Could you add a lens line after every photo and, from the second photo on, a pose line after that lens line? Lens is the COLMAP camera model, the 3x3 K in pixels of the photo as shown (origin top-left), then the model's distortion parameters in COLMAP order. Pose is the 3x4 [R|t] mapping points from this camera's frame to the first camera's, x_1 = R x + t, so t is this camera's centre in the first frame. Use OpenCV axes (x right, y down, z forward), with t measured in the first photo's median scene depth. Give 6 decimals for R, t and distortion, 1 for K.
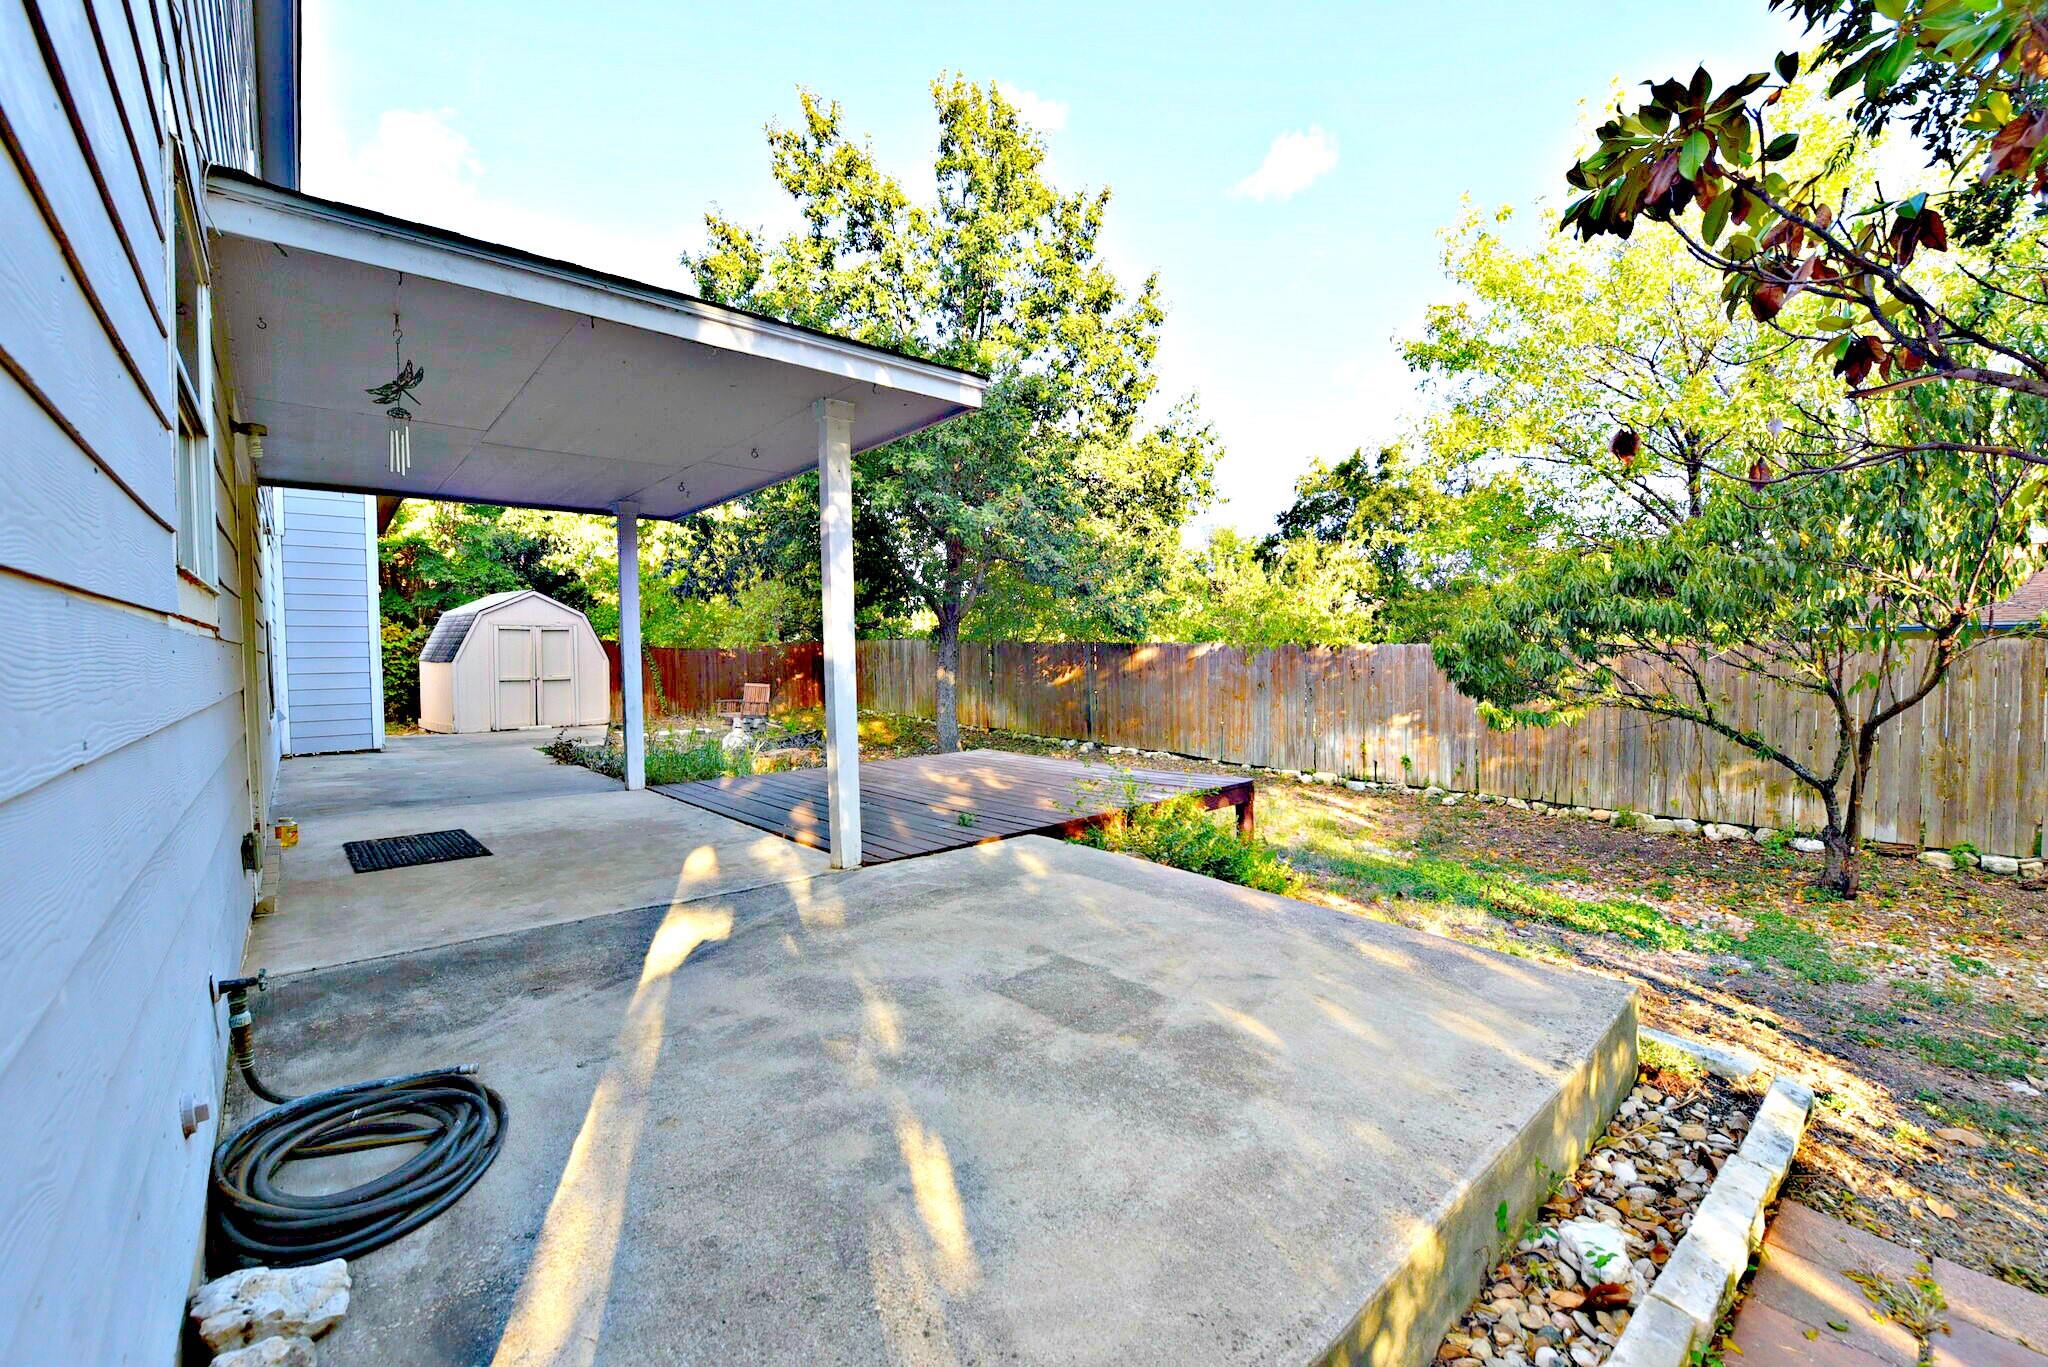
lens RADIAL K [[821.6, 0, 1046.1], [0, 821.6, 675.8], [0, 0, 1]] dist [-0.013166, -0.001974]
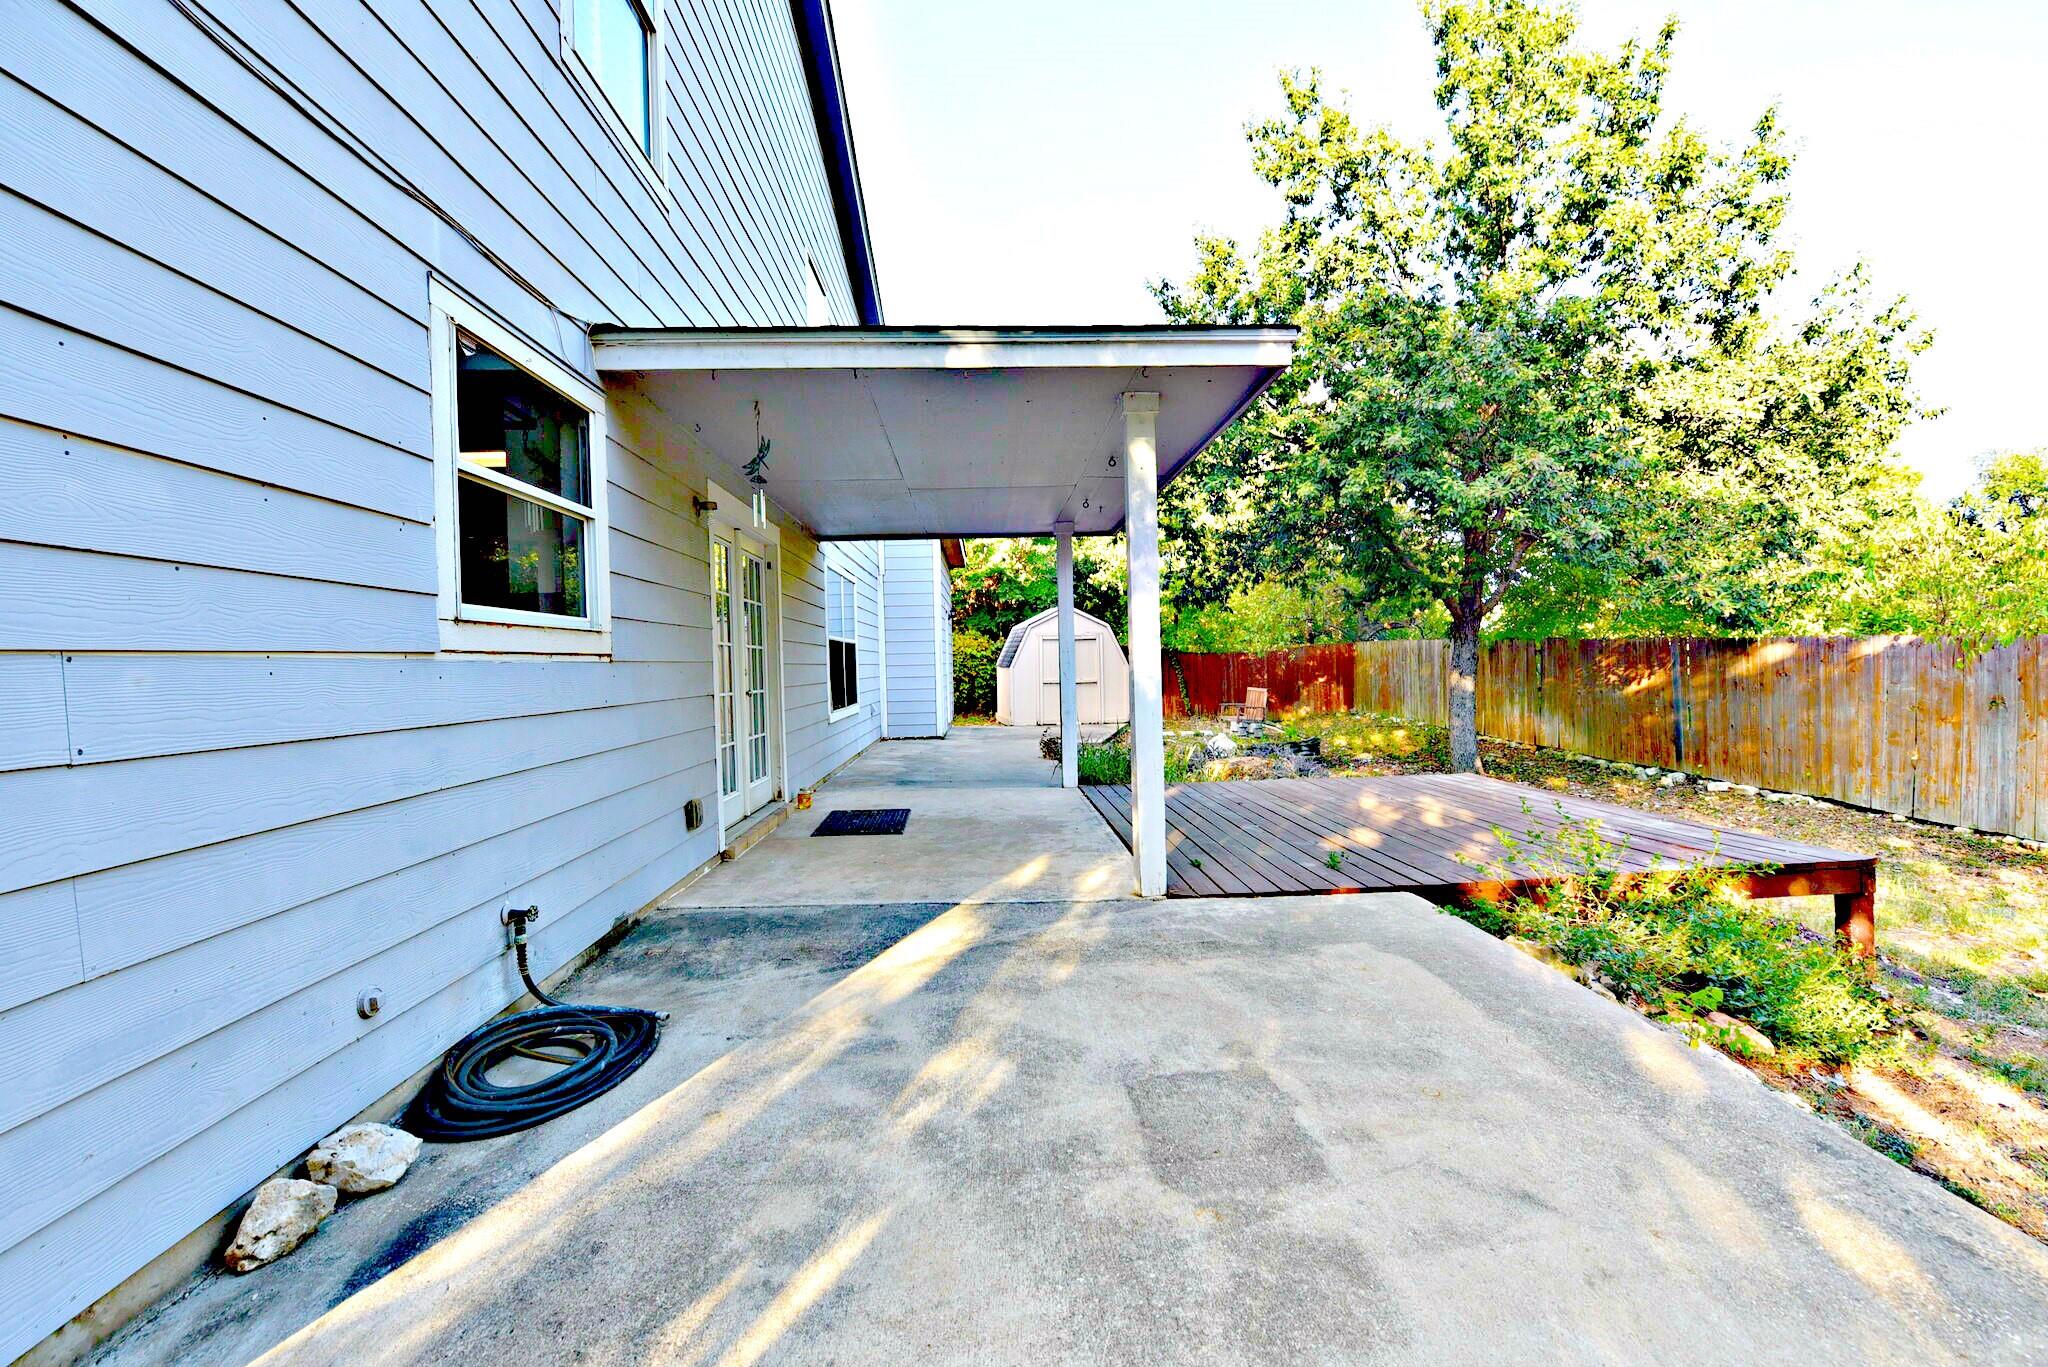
lens RADIAL K [[821.6, 0, 1030.2], [0, 821.6, 676.7], [0, 0, 1]] dist [-0.013166, -0.001974]
pose [[0.769623, 0.003665, -0.638488, 0.086252], [-0.003938, 0.999992, 0.000994, -0.004855], [0.638487, 0.001750, 0.769631, 0.071348]]
